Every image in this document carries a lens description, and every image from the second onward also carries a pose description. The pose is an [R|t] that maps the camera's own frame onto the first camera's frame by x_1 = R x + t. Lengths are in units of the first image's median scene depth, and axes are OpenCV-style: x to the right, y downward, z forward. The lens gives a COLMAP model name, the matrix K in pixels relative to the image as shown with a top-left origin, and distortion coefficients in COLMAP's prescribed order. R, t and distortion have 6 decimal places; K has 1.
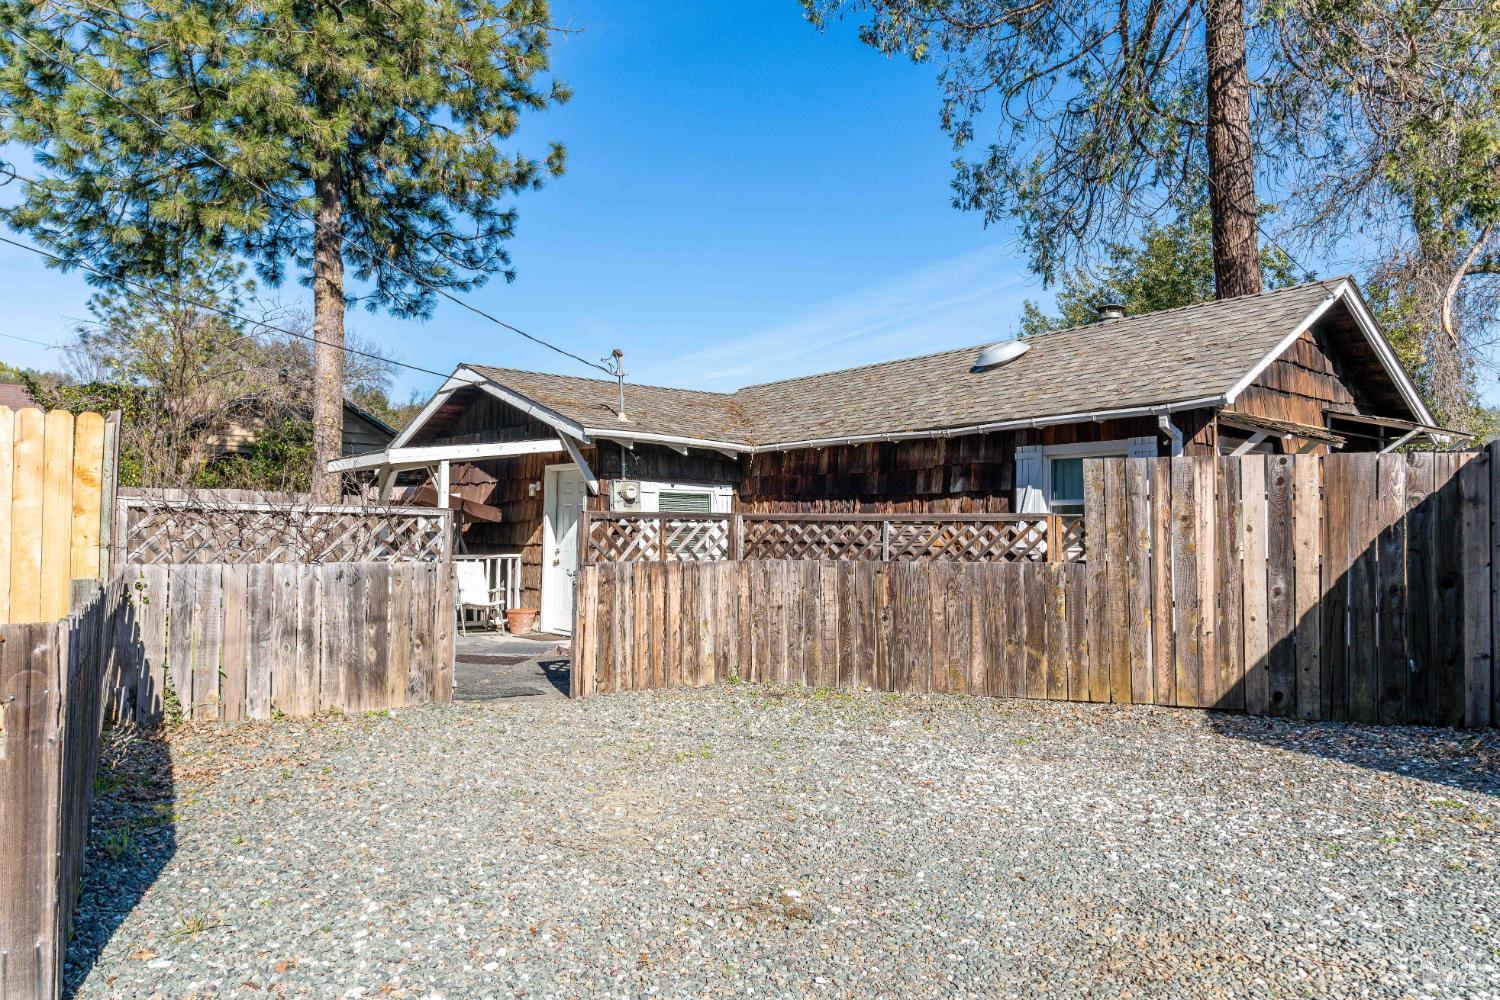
lens RADIAL K [[1058.6, 0, 748.6], [0, 1058.6, 501.4], [0, 0, 1]] dist [-0.002252, 0.000534]
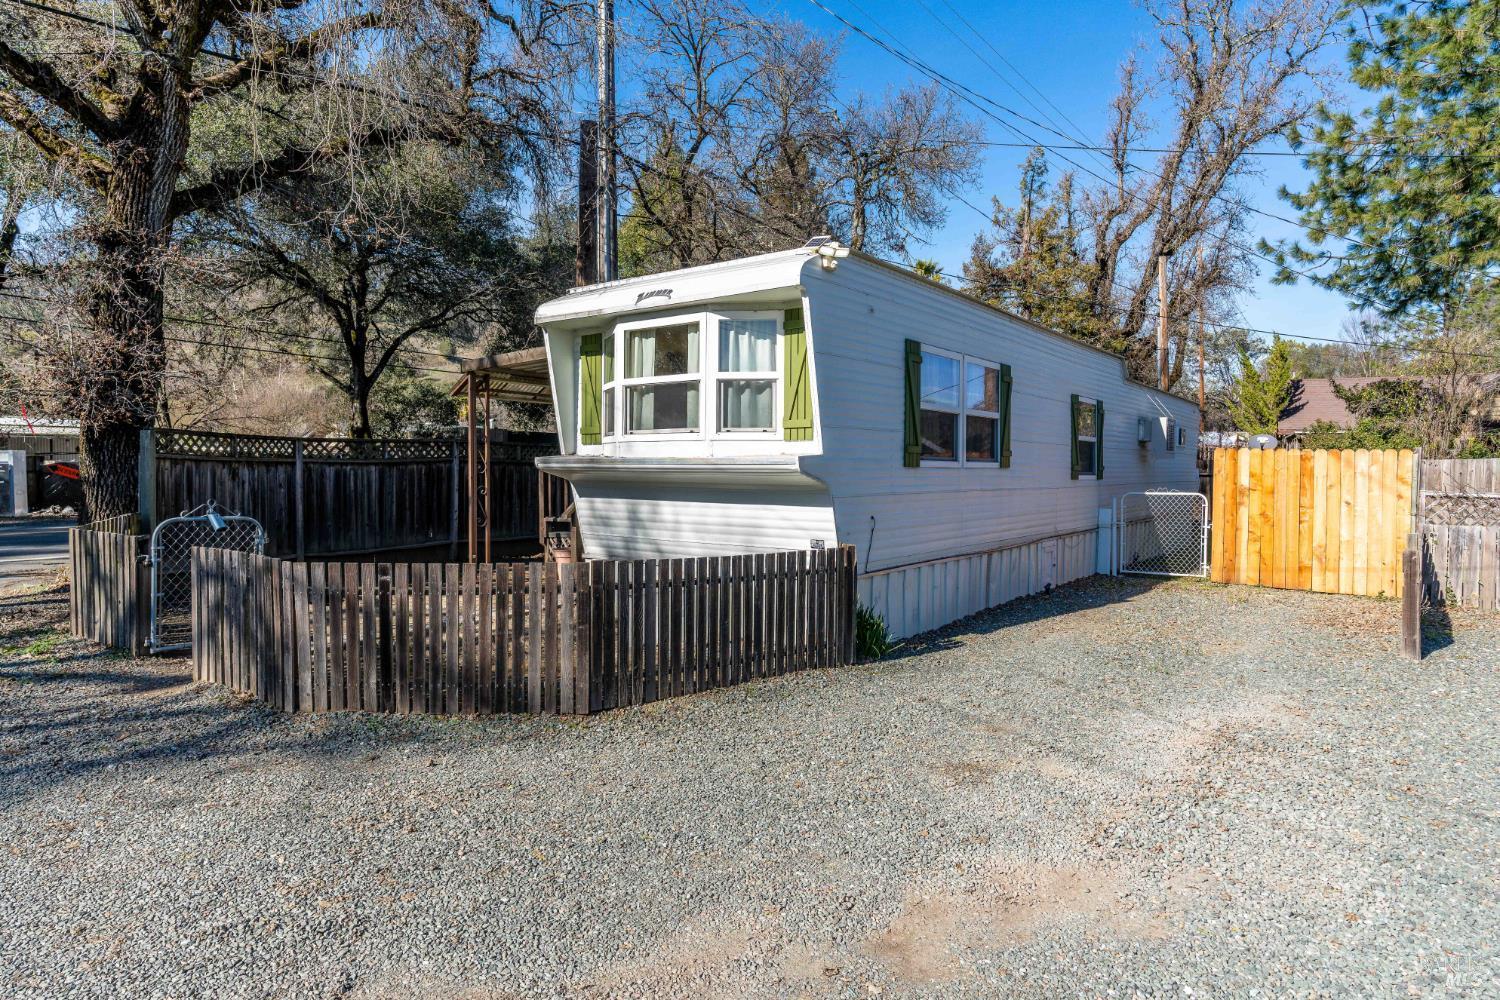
lens RADIAL K [[871.7, 0, 747.1], [0, 871.7, 495.7], [0, 0, 1]] dist [0.002509, 0.000800]
pose [[0.390601, 0.022791, -0.920278, 0.427536], [0.026770, 0.998989, 0.036102, -0.087071], [0.920171, -0.038737, 0.389596, -0.815871]]
